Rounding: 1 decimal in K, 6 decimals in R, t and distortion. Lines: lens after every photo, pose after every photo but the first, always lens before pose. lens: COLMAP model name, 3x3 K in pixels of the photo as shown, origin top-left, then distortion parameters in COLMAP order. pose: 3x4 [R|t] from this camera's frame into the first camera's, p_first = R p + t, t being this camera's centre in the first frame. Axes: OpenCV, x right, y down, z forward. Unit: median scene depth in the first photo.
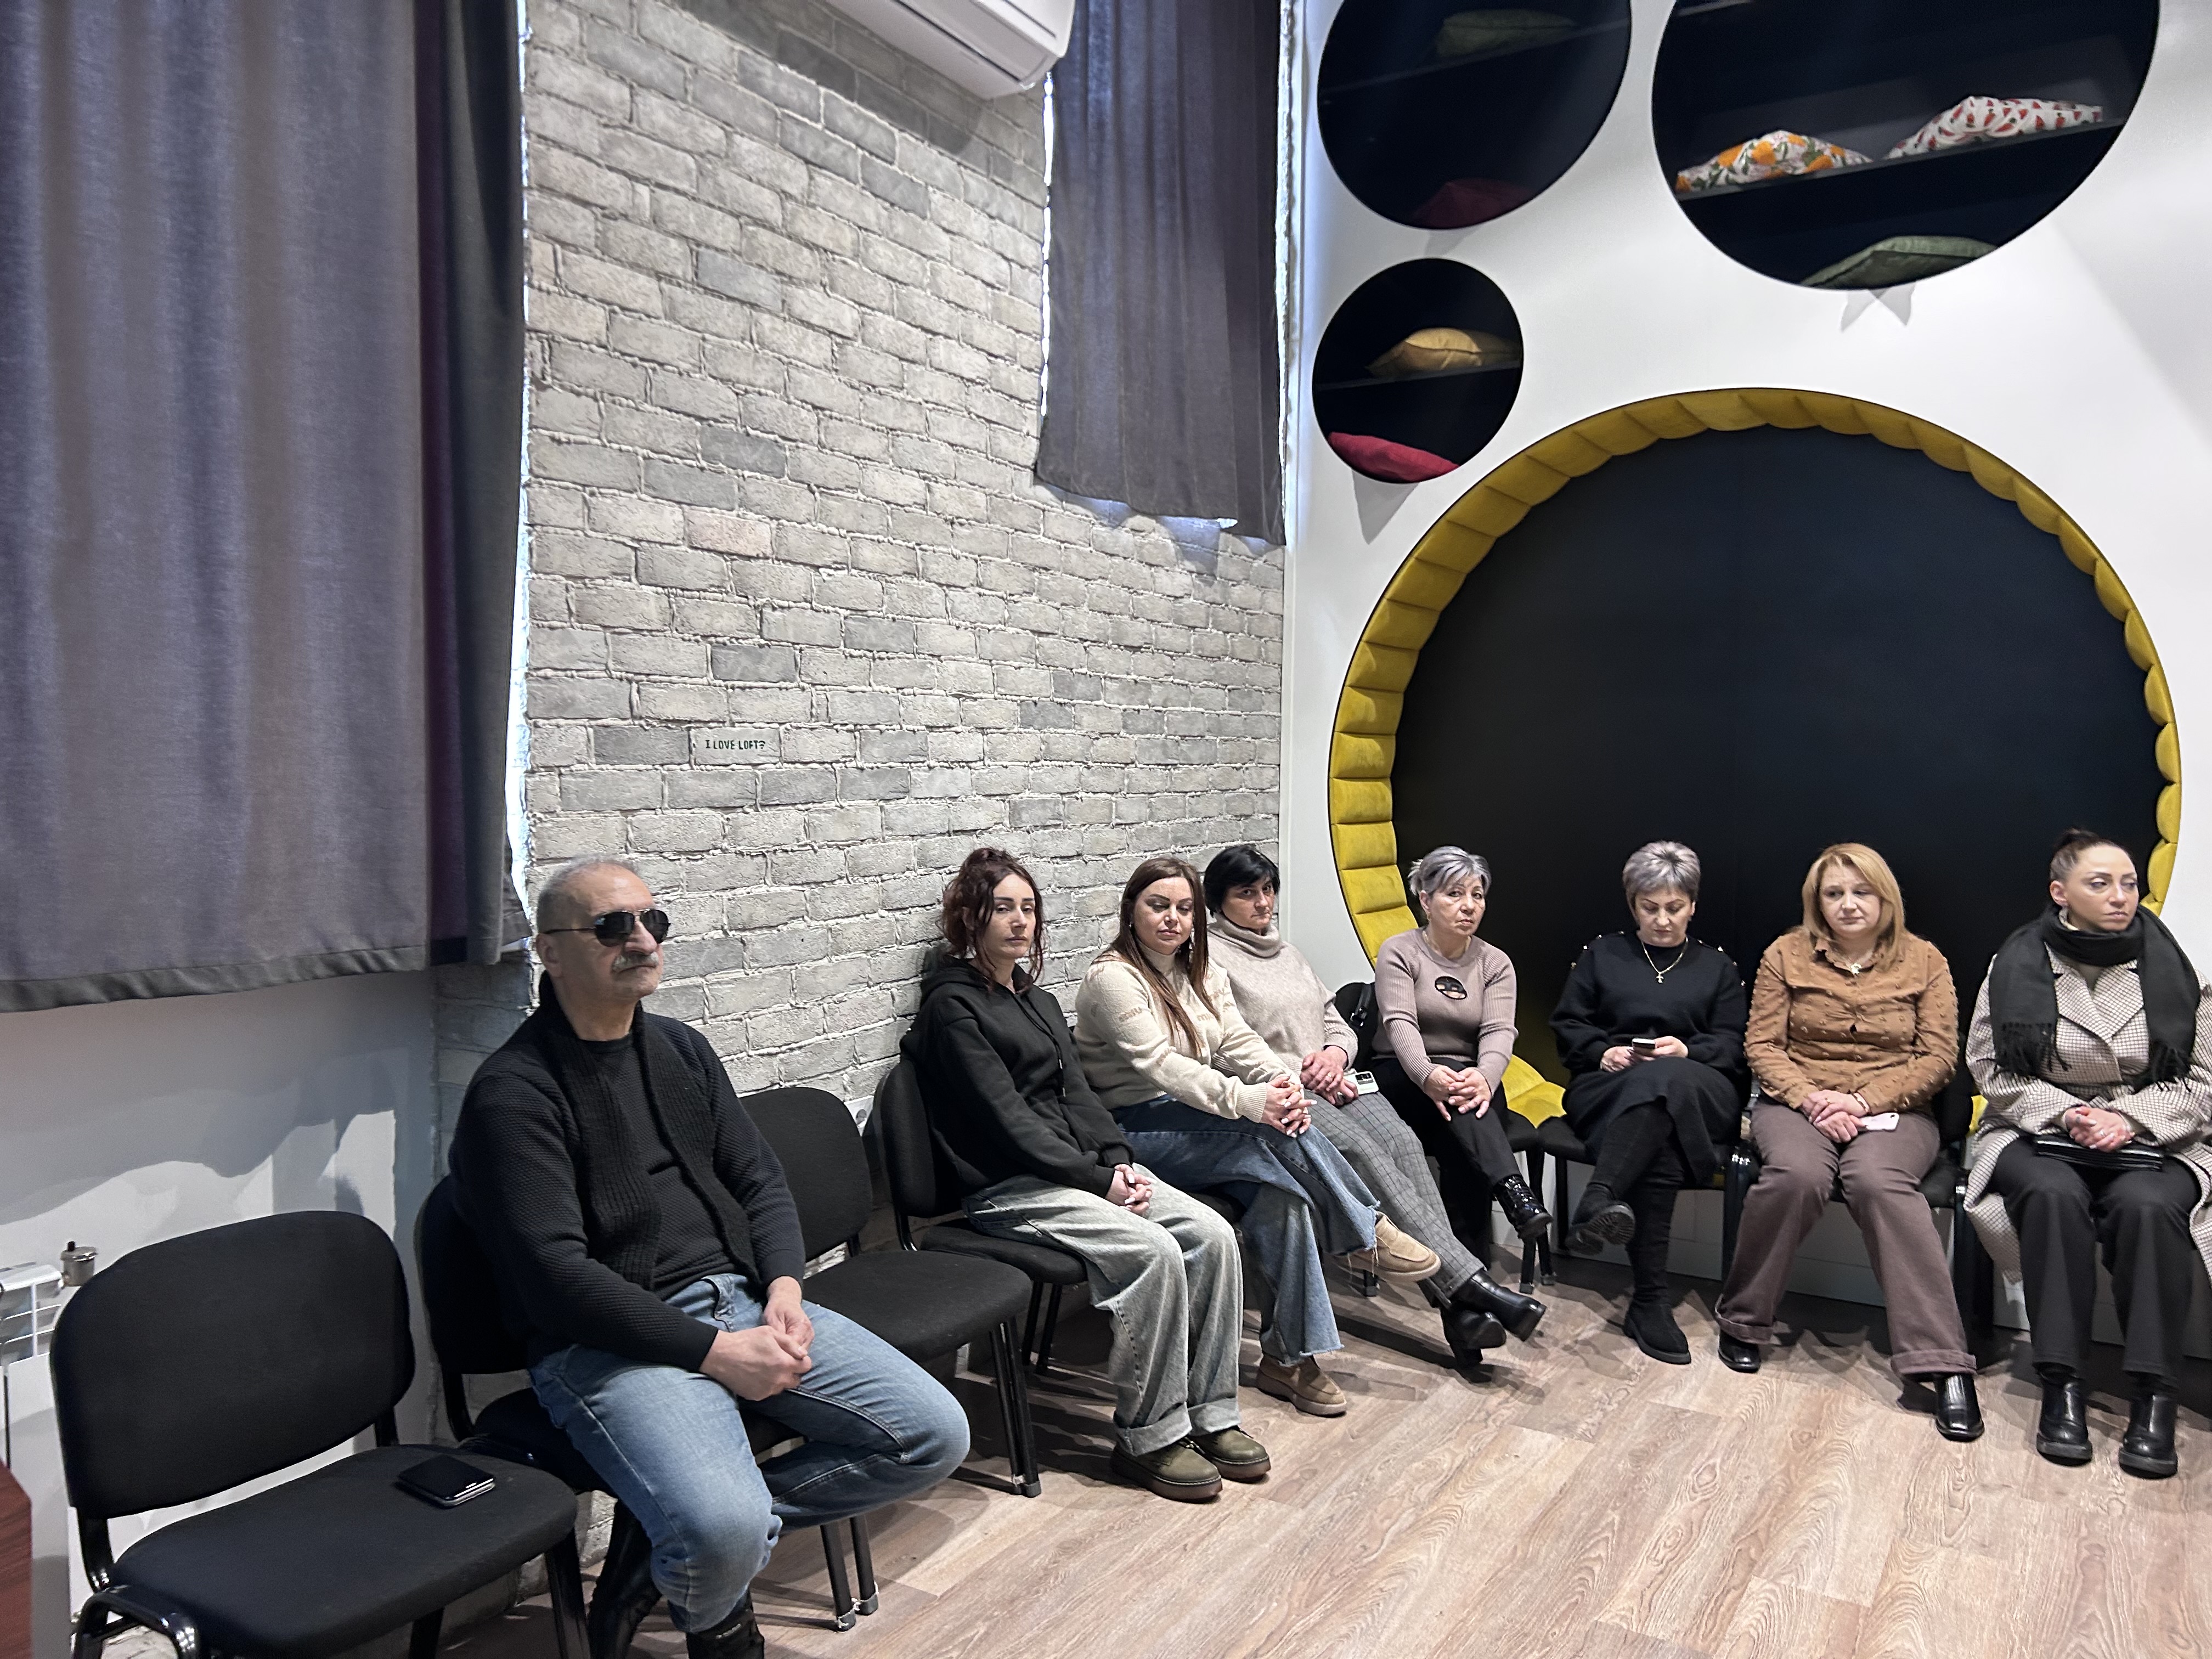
lens RADIAL K [[1642.6, 0, 1102.7], [0, 1642.6, 836.7], [0, 0, 1]] dist [0.007406, 0.005465]
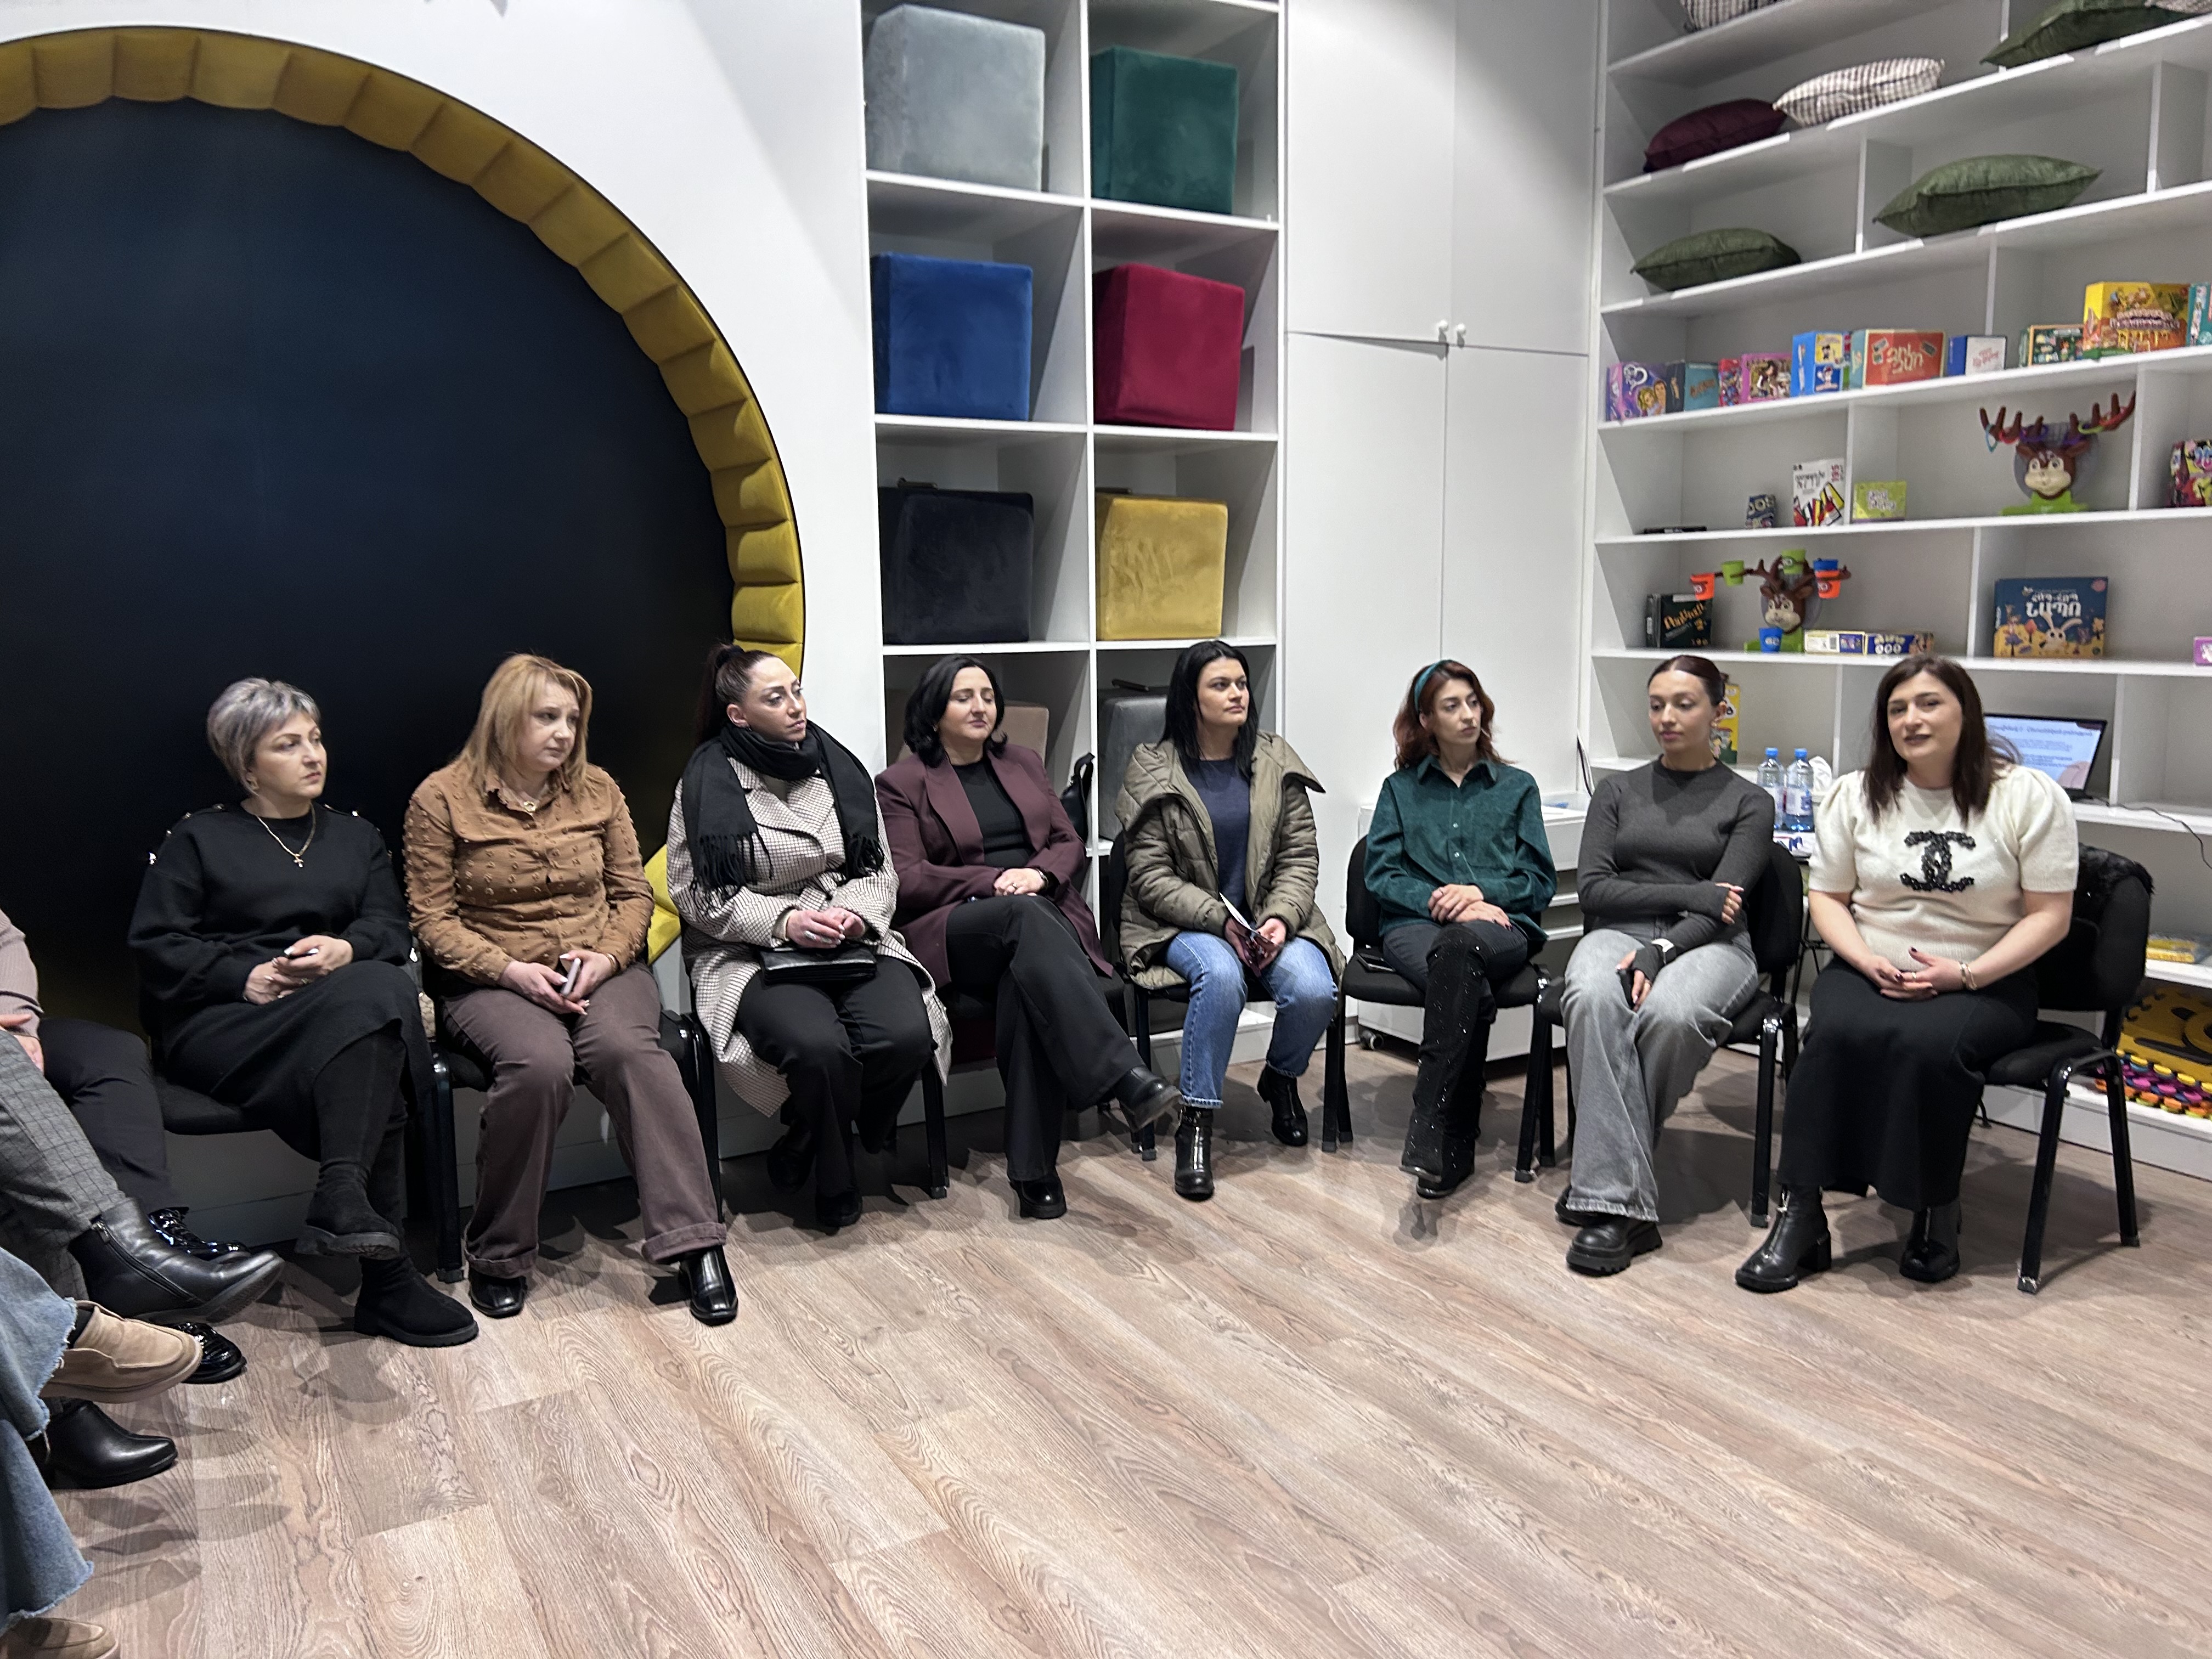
lens RADIAL K [[1642.6, 0, 1104.9], [0, 1642.6, 812.2], [0, 0, 1]] dist [0.007406, 0.005465]
pose [[0.469043, -0.132670, 0.873154, -0.144894], [0.045838, 0.990977, 0.125949, -0.010934], [-0.881985, -0.019052, 0.470892, 0.364776]]
